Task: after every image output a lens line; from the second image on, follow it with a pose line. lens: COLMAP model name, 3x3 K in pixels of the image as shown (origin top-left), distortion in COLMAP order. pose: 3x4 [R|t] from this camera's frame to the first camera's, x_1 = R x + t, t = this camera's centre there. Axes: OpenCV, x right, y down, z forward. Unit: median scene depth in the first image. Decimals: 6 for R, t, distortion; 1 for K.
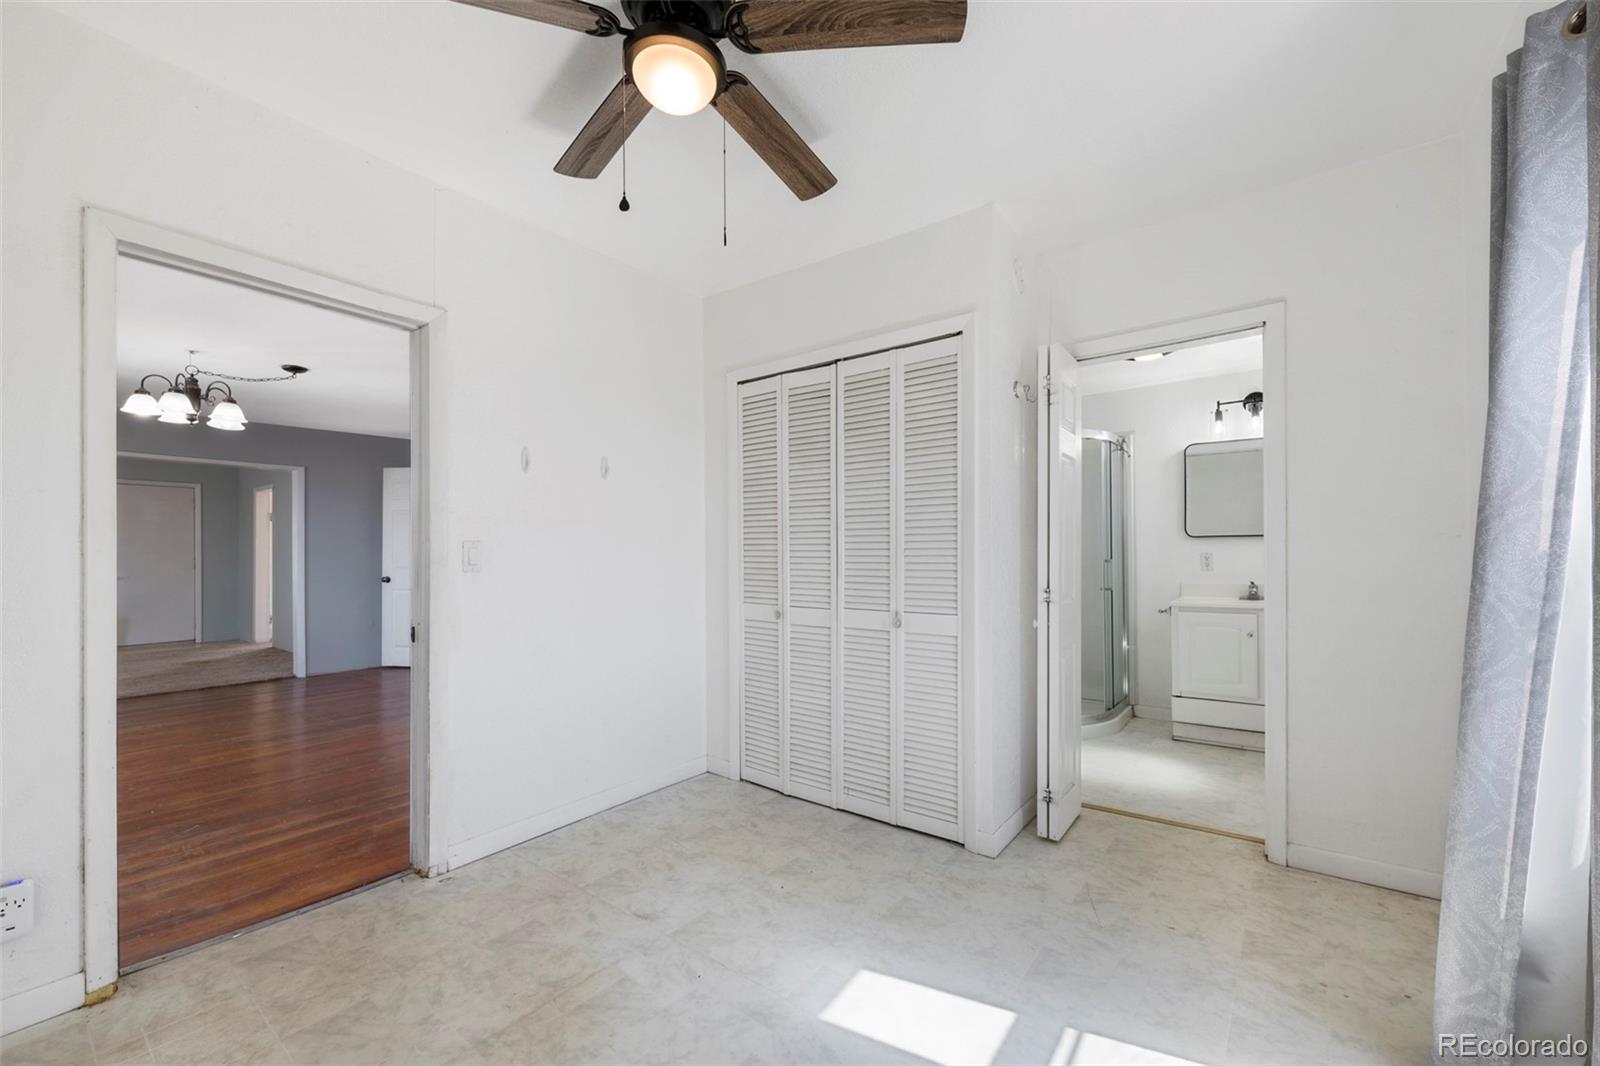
lens RADIAL K [[634.6, 0, 817.2], [0, 634.6, 557.7], [0, 0, 1]] dist [0.000974, -0.000222]
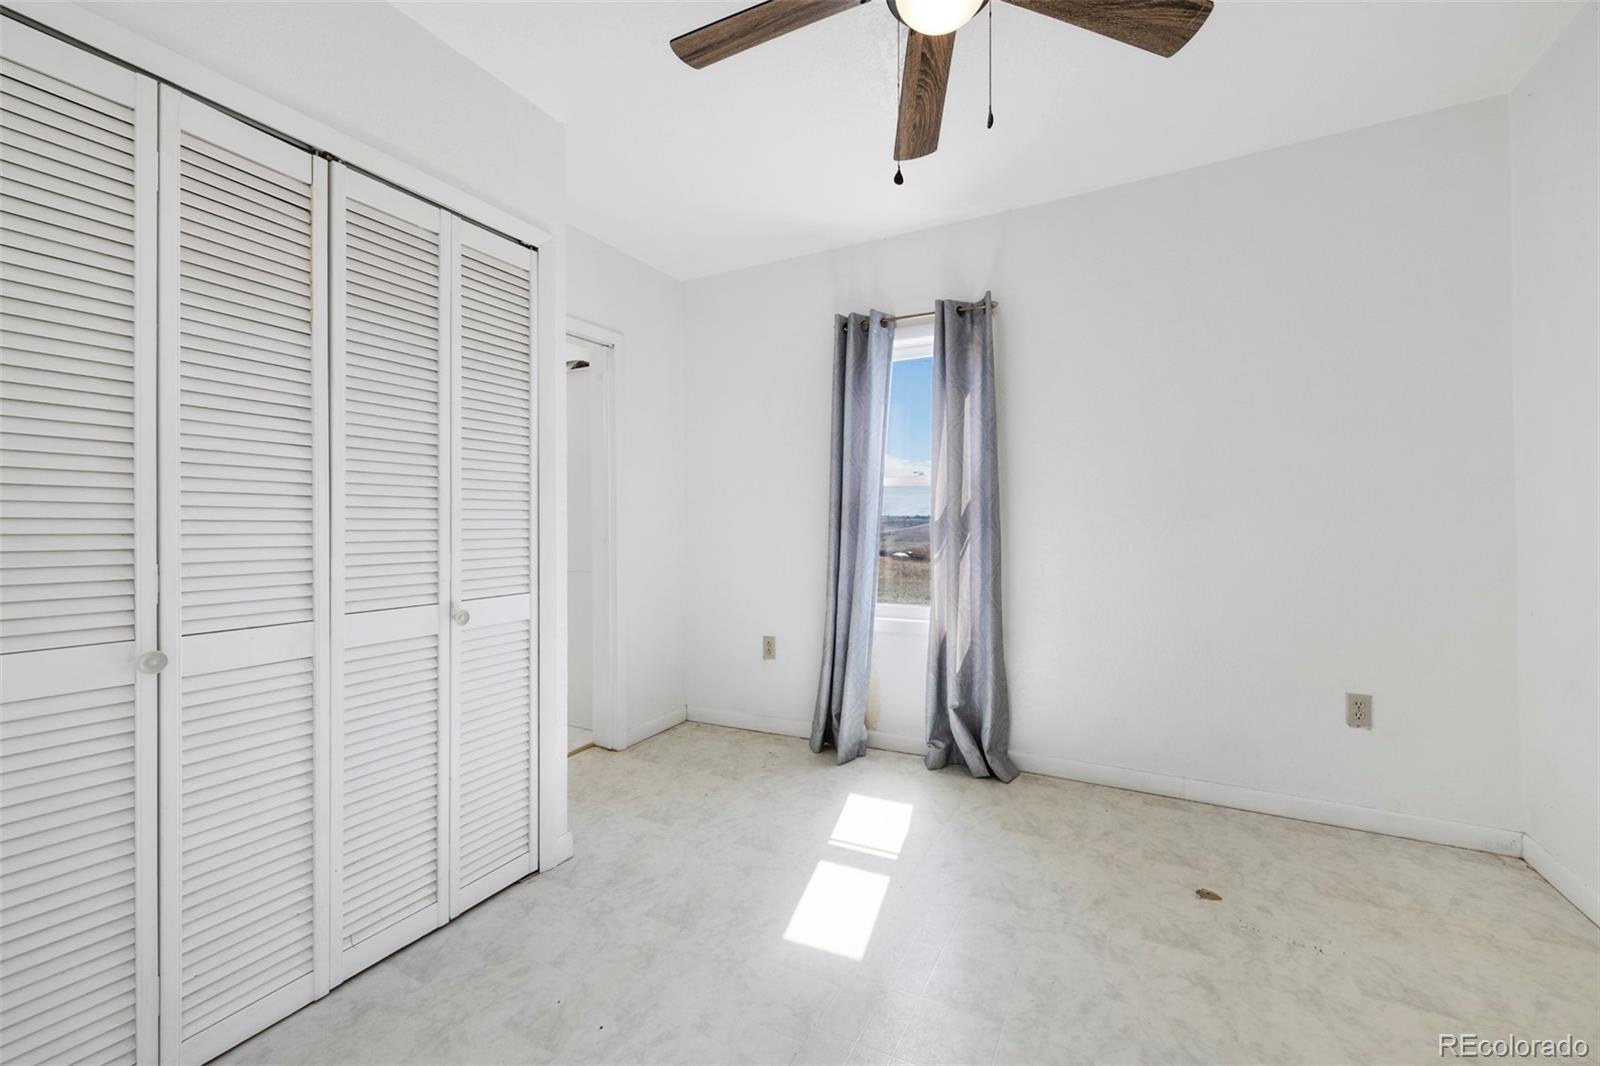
lens RADIAL K [[634.6, 0, 805.8], [0, 634.6, 523.6], [0, 0, 1]] dist [0.000974, -0.000222]
pose [[-0.149788, 0.000887, 0.988718, -0.601291], [0.006848, 0.999977, 0.000141, 0.003786], [-0.988694, 0.006792, -0.149790, 0.732144]]
